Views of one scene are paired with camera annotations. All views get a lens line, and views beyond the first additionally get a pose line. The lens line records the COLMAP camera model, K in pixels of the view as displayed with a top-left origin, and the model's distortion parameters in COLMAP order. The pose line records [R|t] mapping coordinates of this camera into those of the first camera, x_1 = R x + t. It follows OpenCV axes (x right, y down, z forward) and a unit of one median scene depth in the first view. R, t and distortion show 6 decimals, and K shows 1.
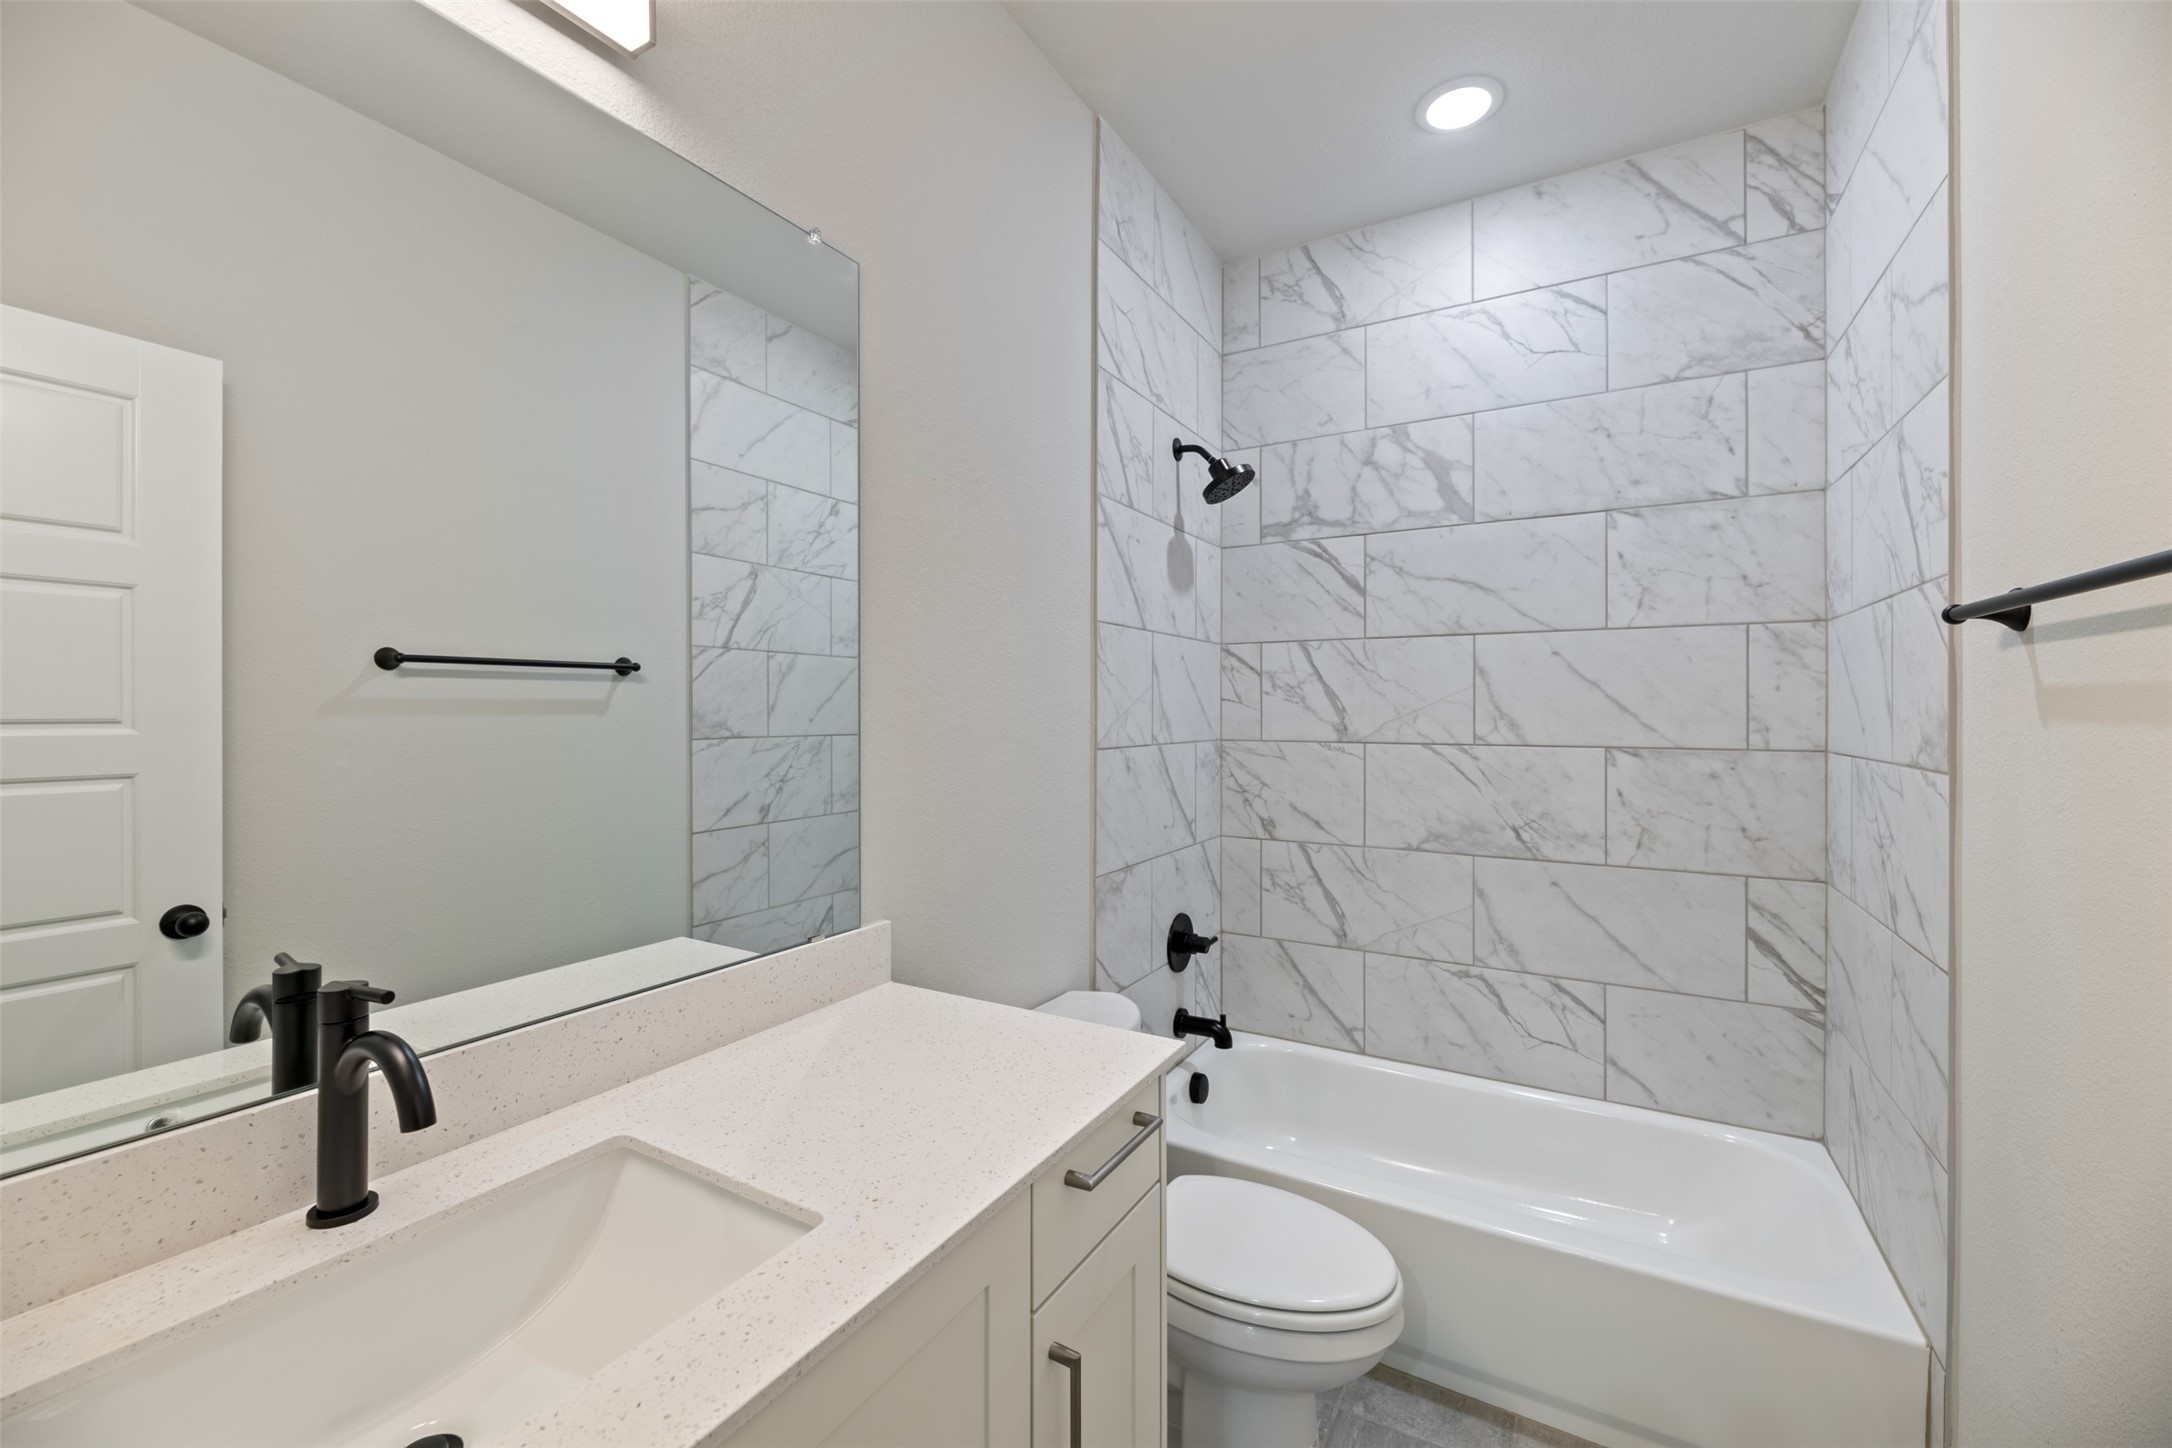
lens RADIAL K [[876.6, 0, 1083.7], [0, 876.6, 708.7], [0, 0, 1]] dist [-0.000853, -0.000149]
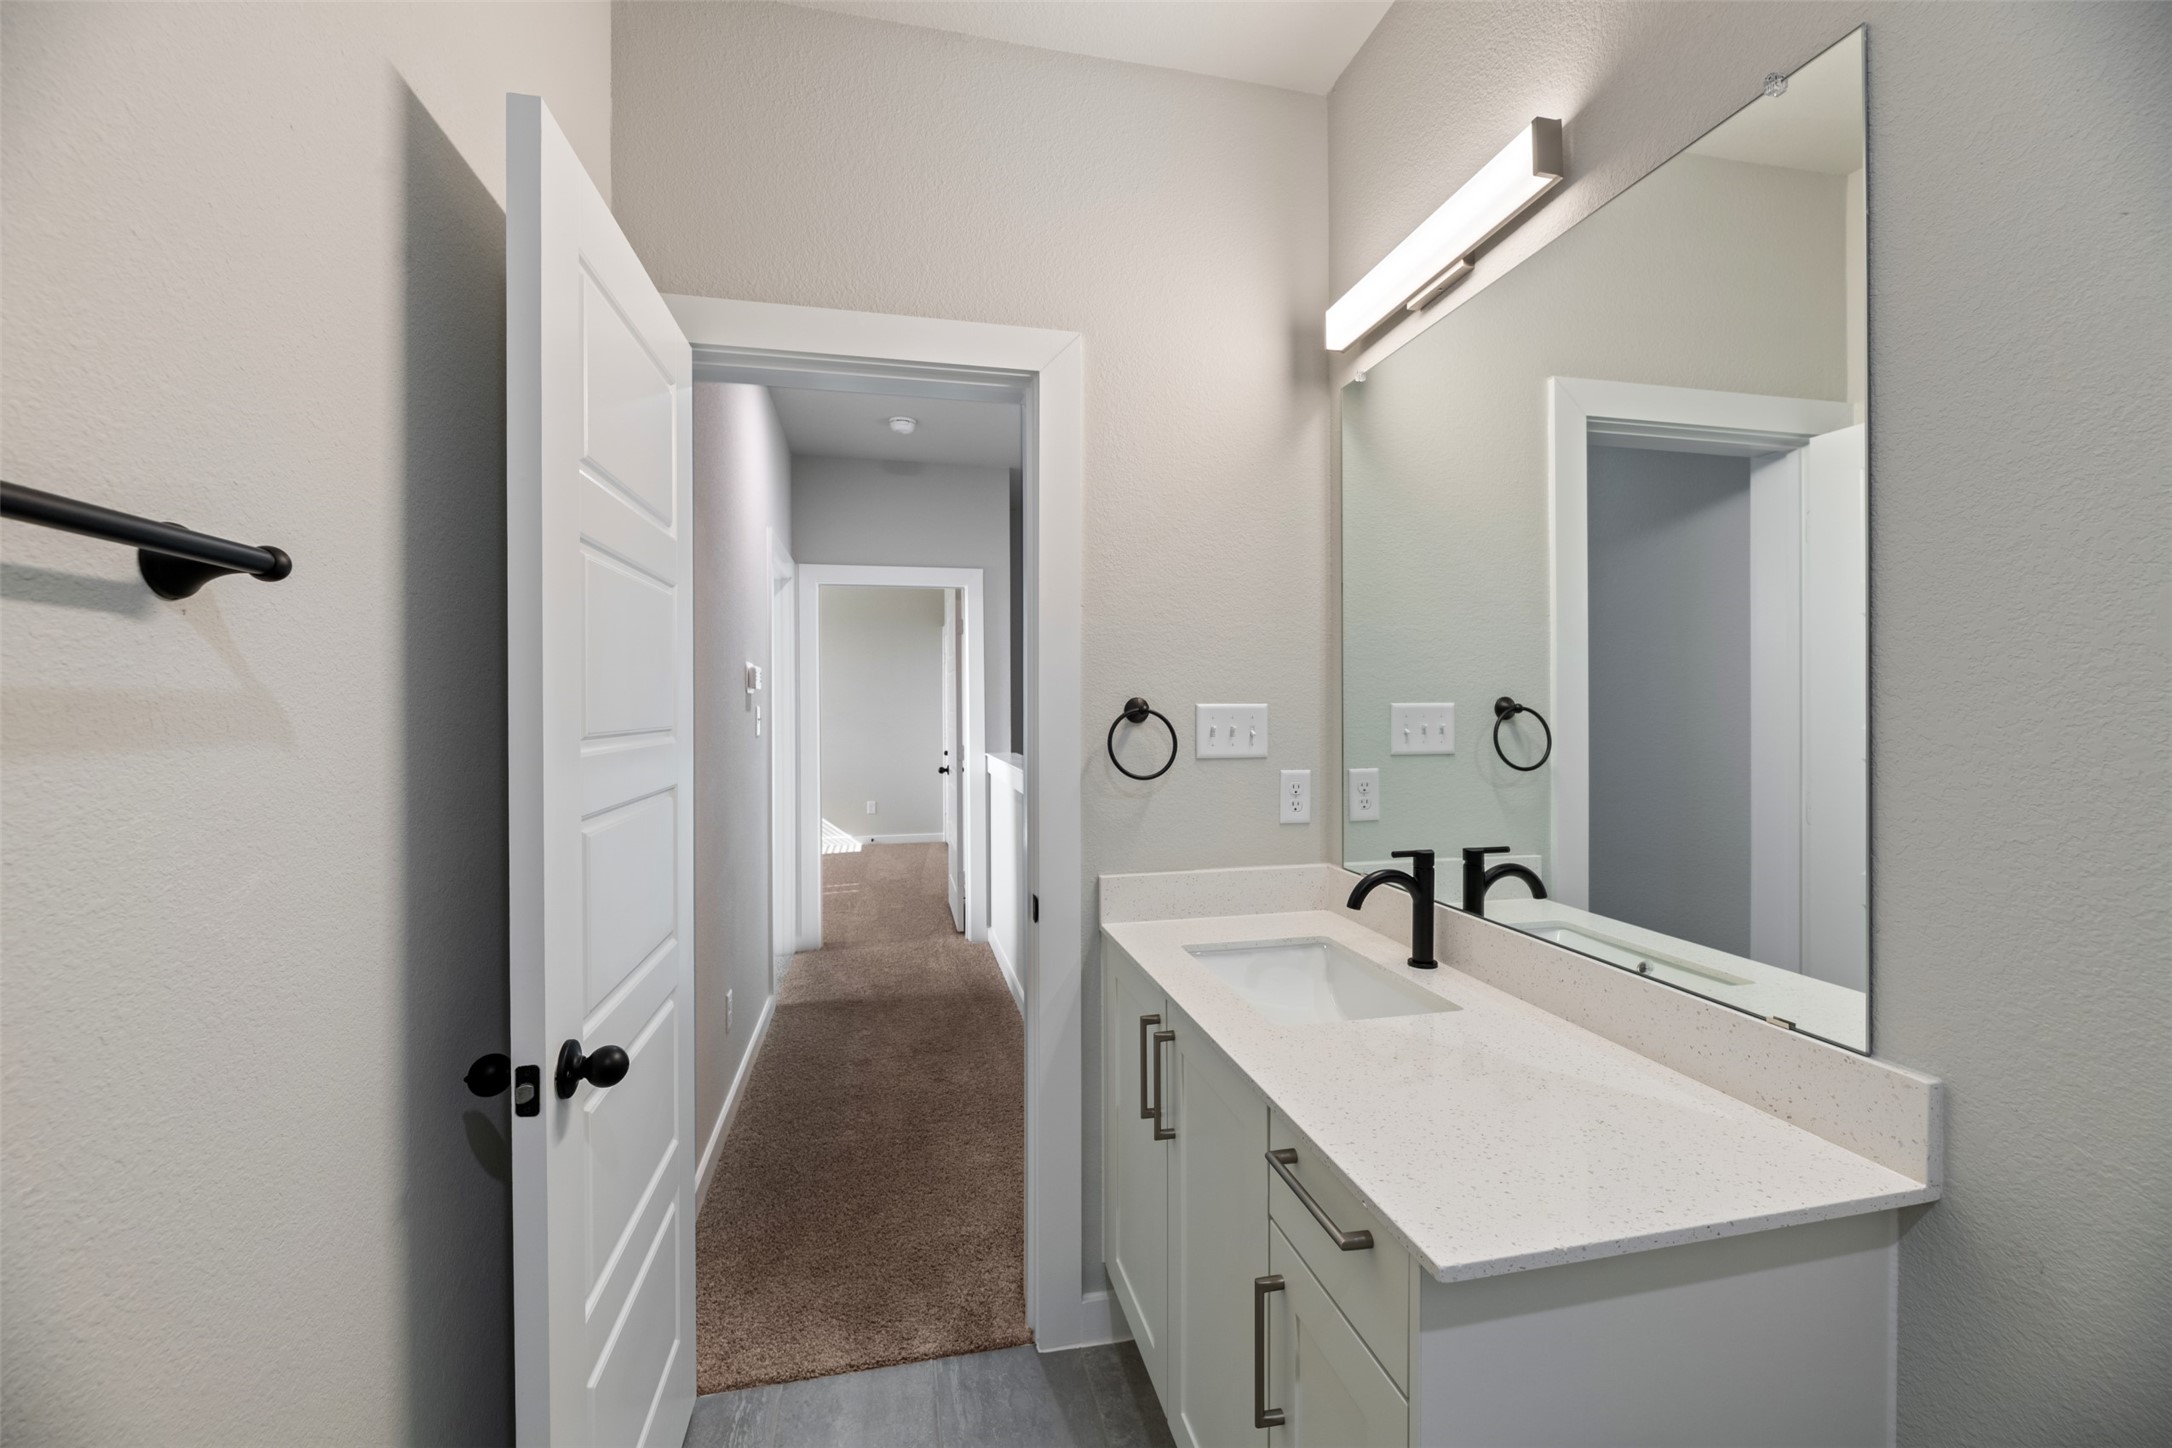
lens RADIAL K [[866.7, 0, 1086.0], [0, 866.7, 724.0], [0, 0, 1]] dist [0.000000, -0.000001]
pose [[-0.733913, 0.001745, -0.679242, 0.867068], [-0.002061, 0.999986, 0.004797, 0.015556], [0.679241, 0.004921, -0.733899, 1.594909]]
